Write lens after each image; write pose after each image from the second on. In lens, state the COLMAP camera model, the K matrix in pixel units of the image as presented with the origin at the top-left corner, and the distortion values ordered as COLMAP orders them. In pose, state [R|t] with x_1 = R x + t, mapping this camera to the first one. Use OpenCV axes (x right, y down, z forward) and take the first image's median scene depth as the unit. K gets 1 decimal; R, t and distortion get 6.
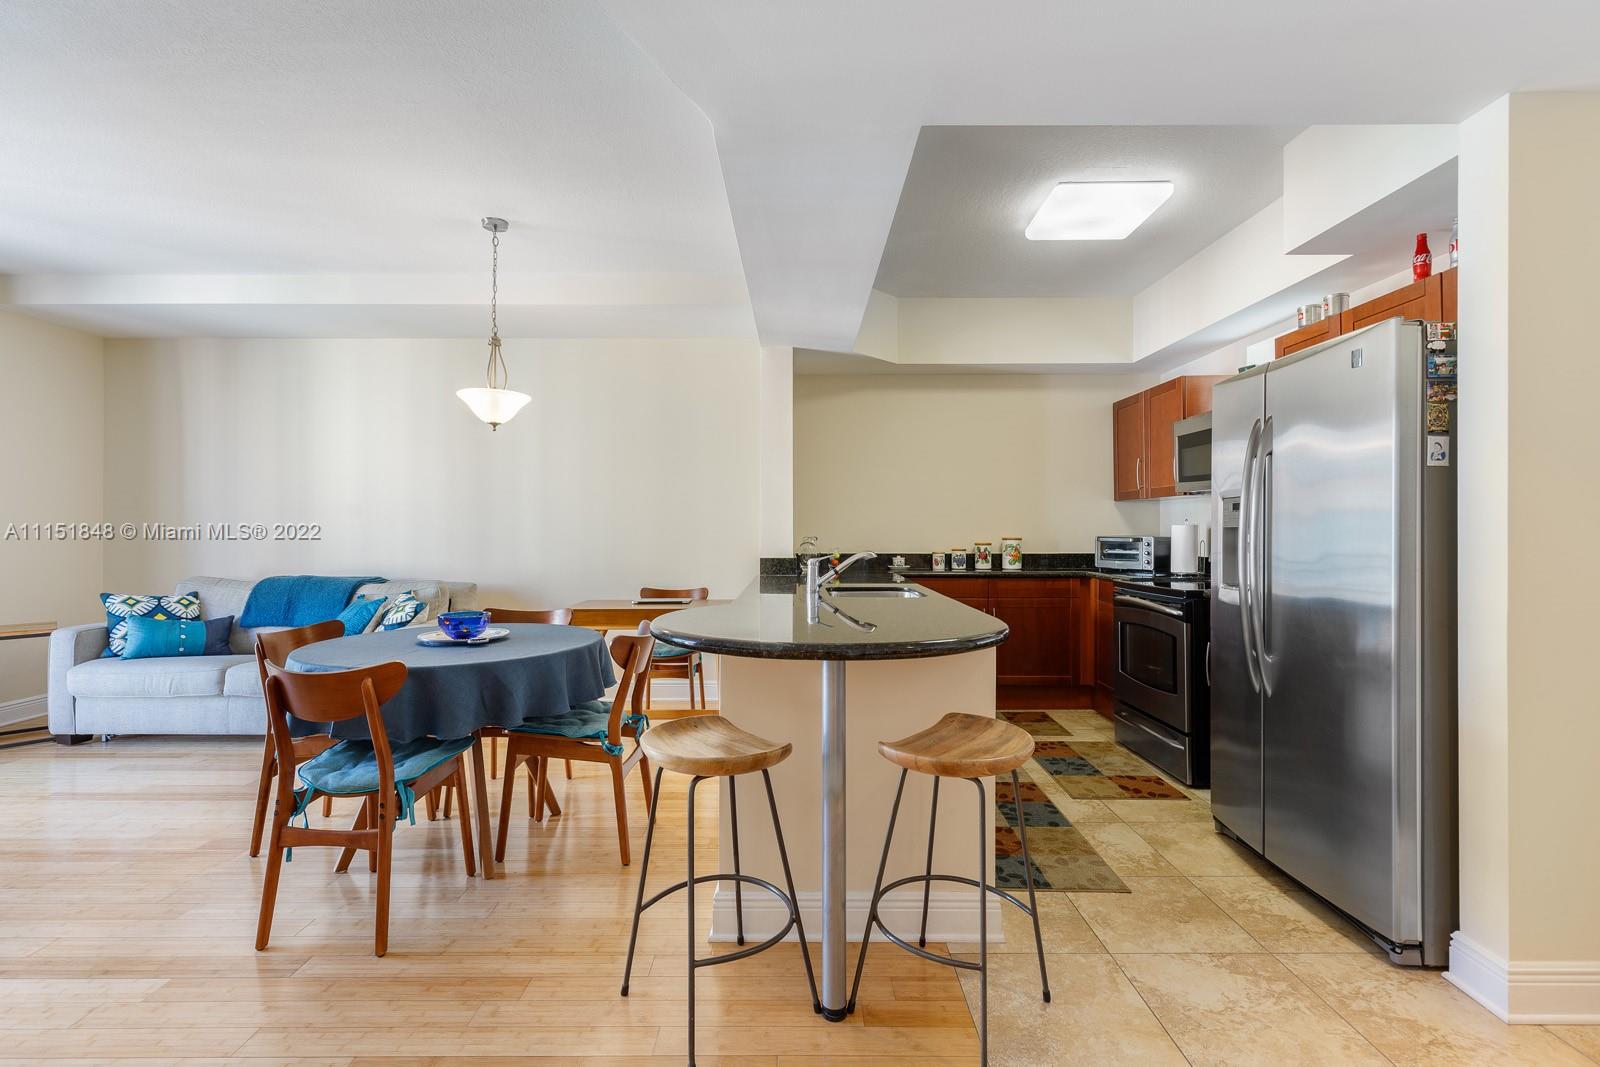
lens RADIAL K [[717.3, 0, 800.0], [0, 717.3, 529.4], [0, 0, 1]] dist [0.004554, 0.000787]
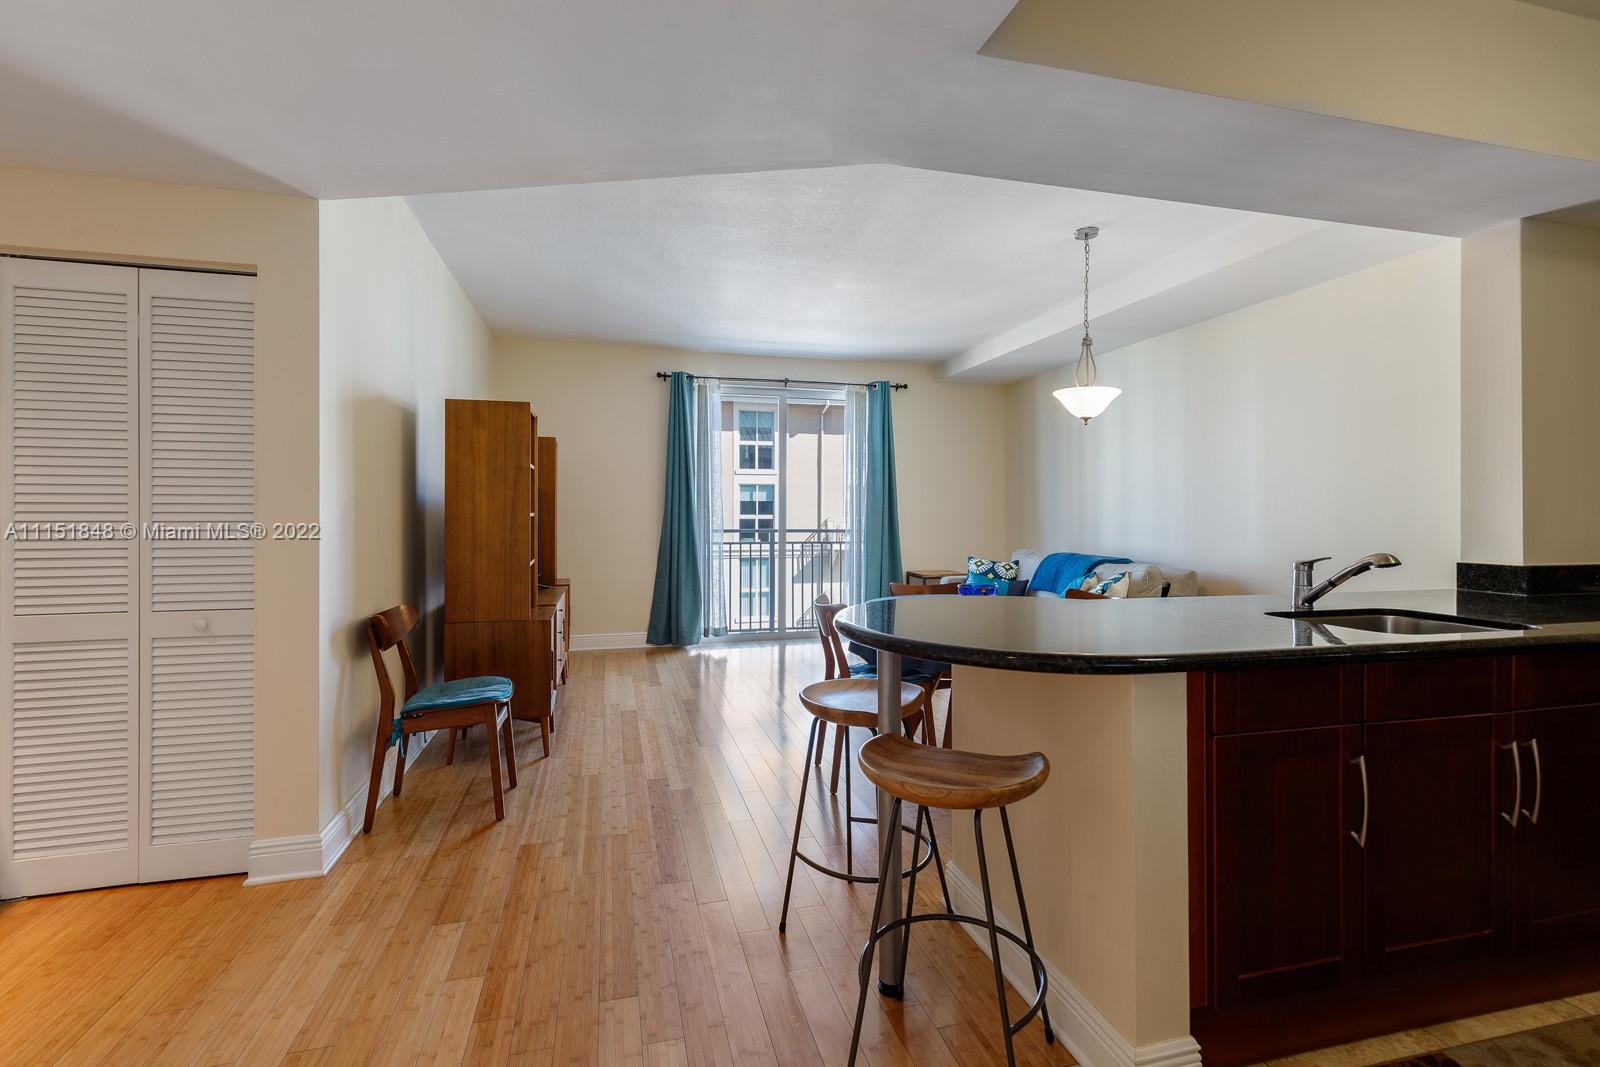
lens RADIAL K [[719.9, 0, 796.9], [0, 719.9, 515.0], [0, 0, 1]] dist [0.001077, 0.000046]
pose [[0.251058, 0.003422, -0.967966, 0.399100], [-0.004880, 0.999986, 0.002269, -0.002008], [0.967960, 0.004154, 0.251071, 0.241810]]
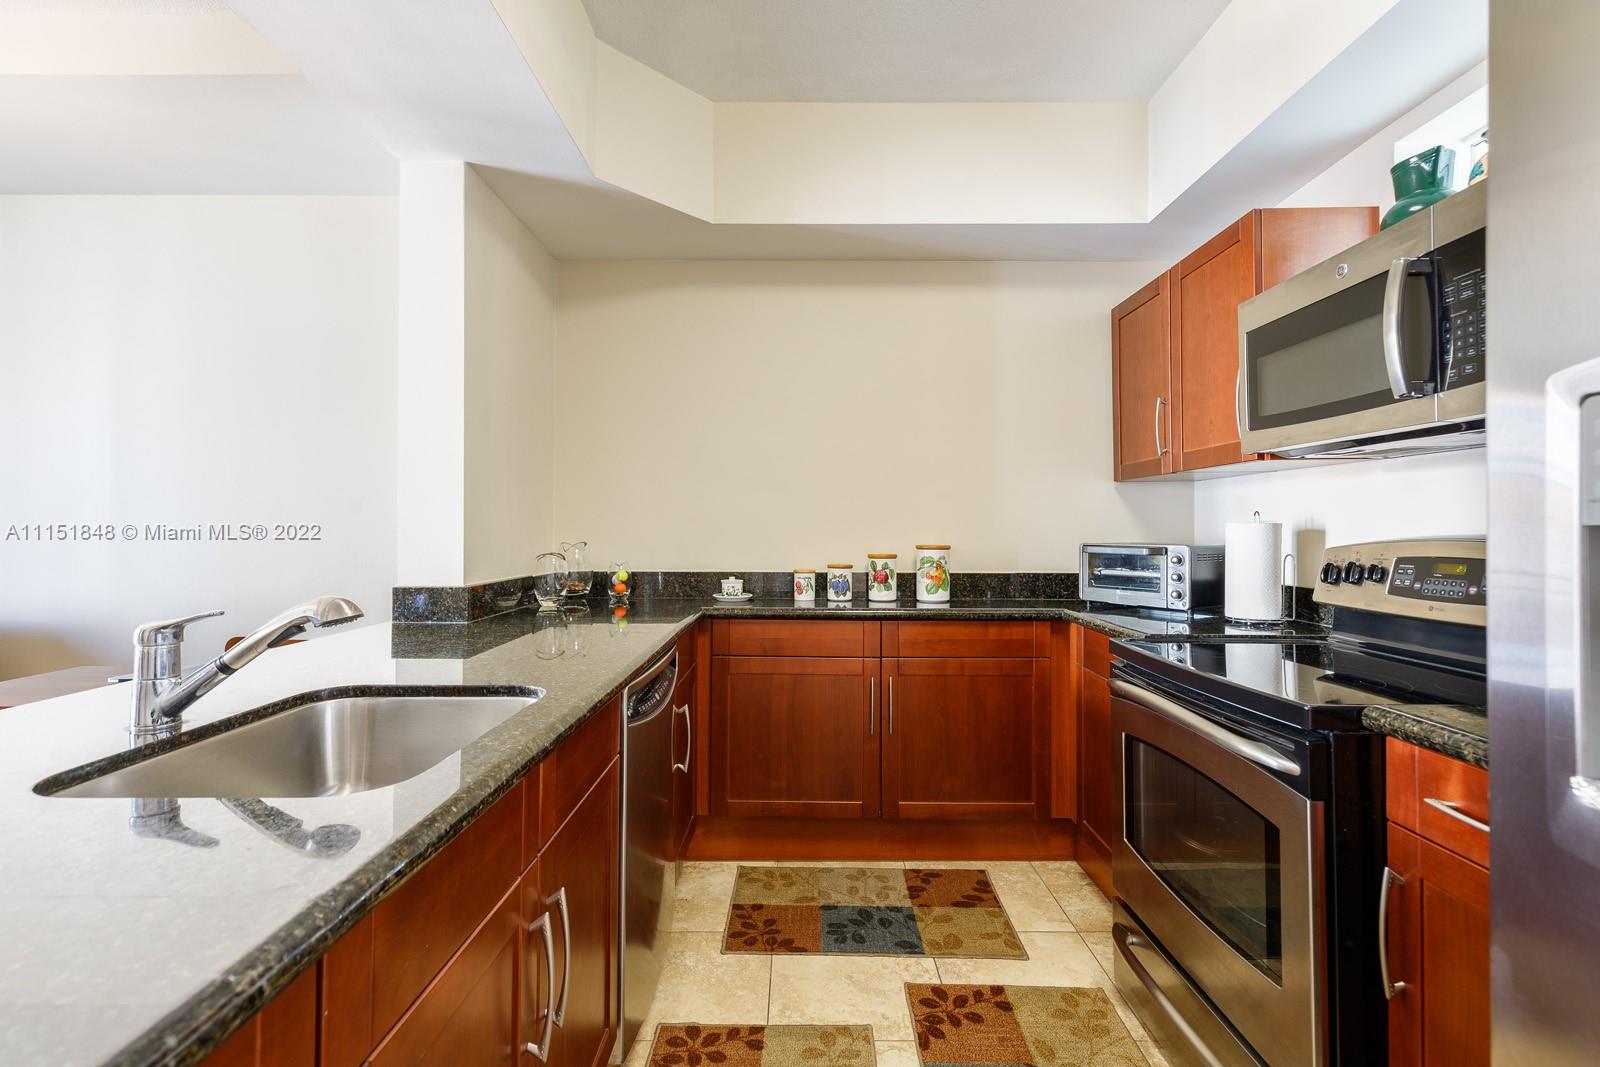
lens RADIAL K [[723.8, 0, 807.2], [0, 723.8, 520.6], [0, 0, 1]] dist [-0.000227, -0.000387]
pose [[0.999978, 0.003001, 0.005918, 0.210812], [-0.002932, 0.999929, -0.011572, -0.000827], [-0.005952, 0.011555, 0.999916, 0.472336]]
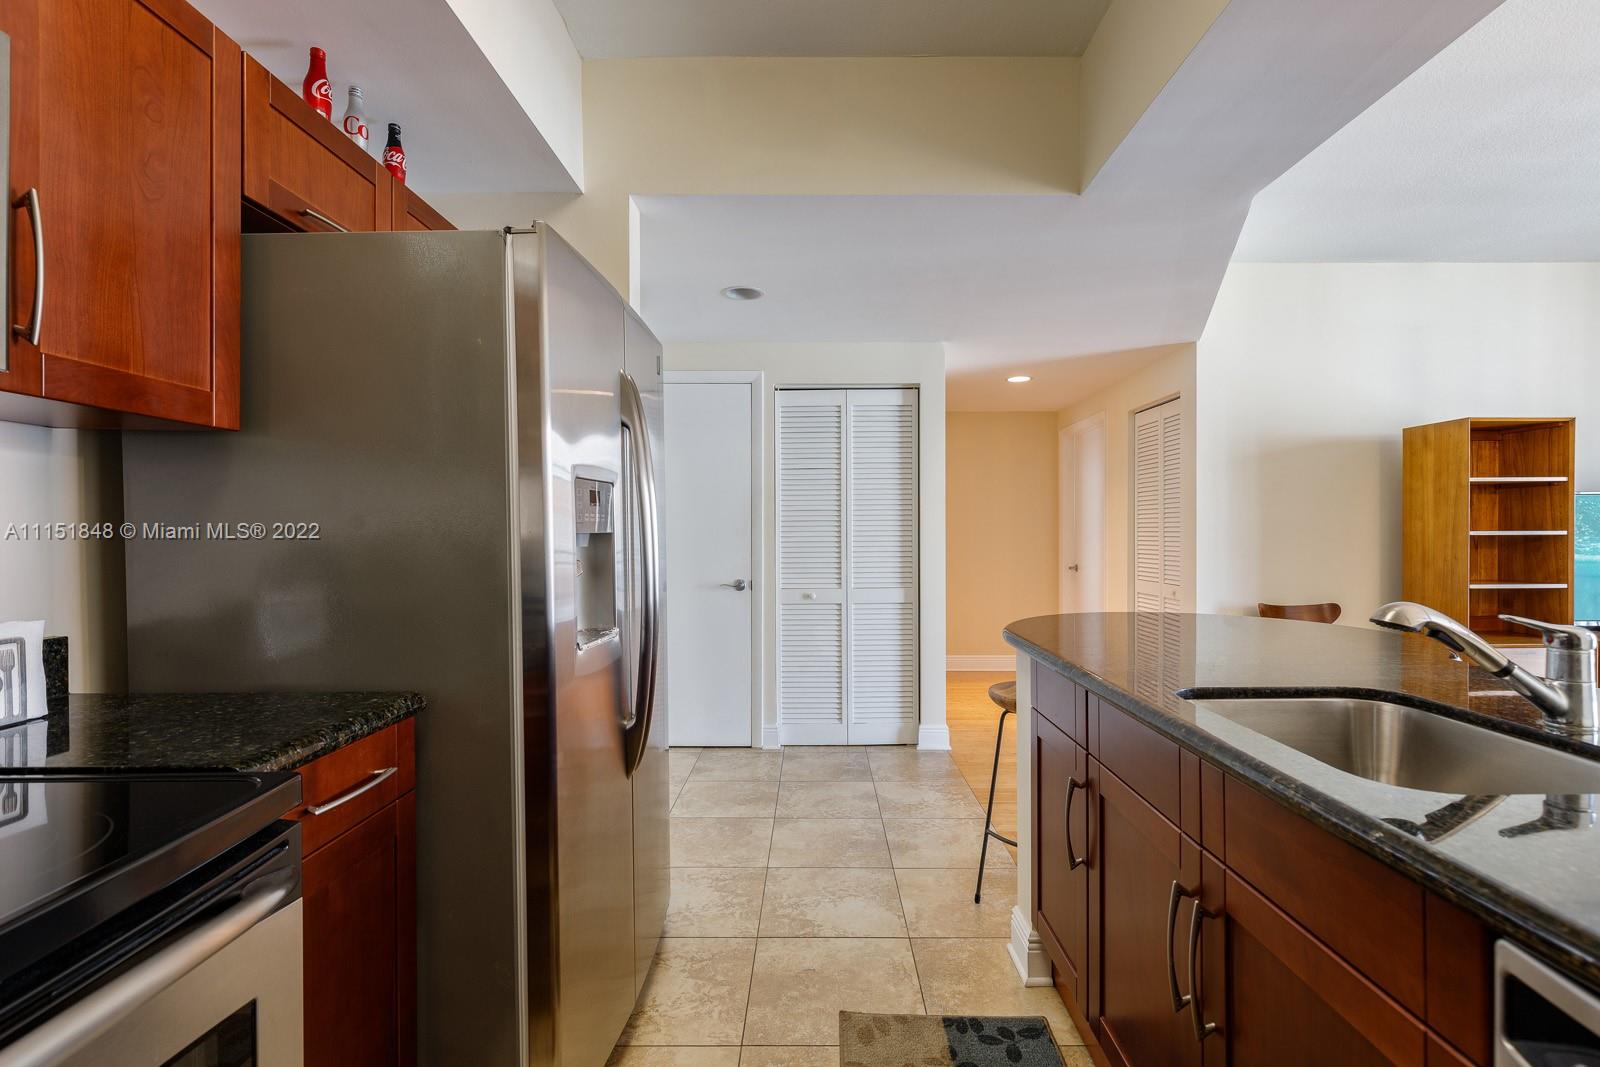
lens RADIAL K [[728.1, 0, 814.7], [0, 728.1, 536.4], [0, 0, 1]] dist [-0.000564, -0.000014]
pose [[-0.999990, 0.003704, 0.002403, 0.254919], [0.003720, 0.999972, 0.006456, -0.002845], [-0.002379, 0.006465, -0.999976, 0.931912]]
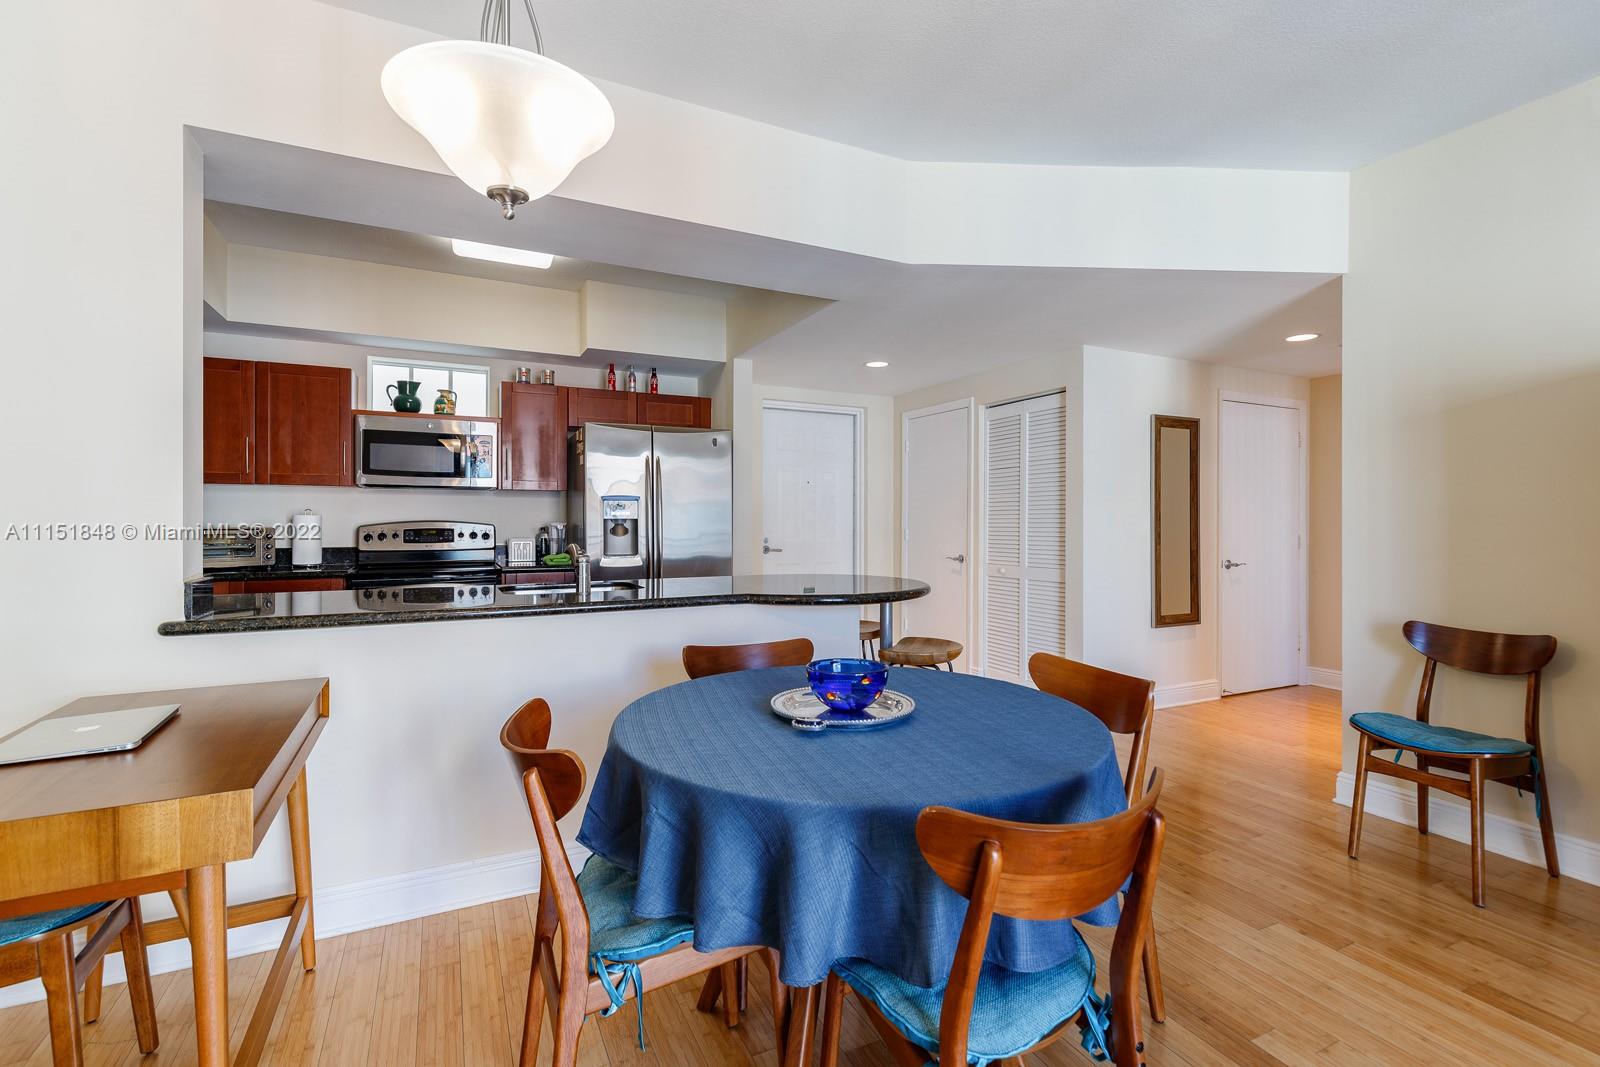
lens RADIAL K [[719.9, 0, 796.9], [0, 719.9, 515.0], [0, 0, 1]] dist [0.001077, 0.000046]
pose [[-0.440395, 0.006280, 0.897782, -0.599149], [-0.001717, 0.999968, -0.007837, 0.000325], [-0.897803, -0.004993, -0.440370, 0.801003]]
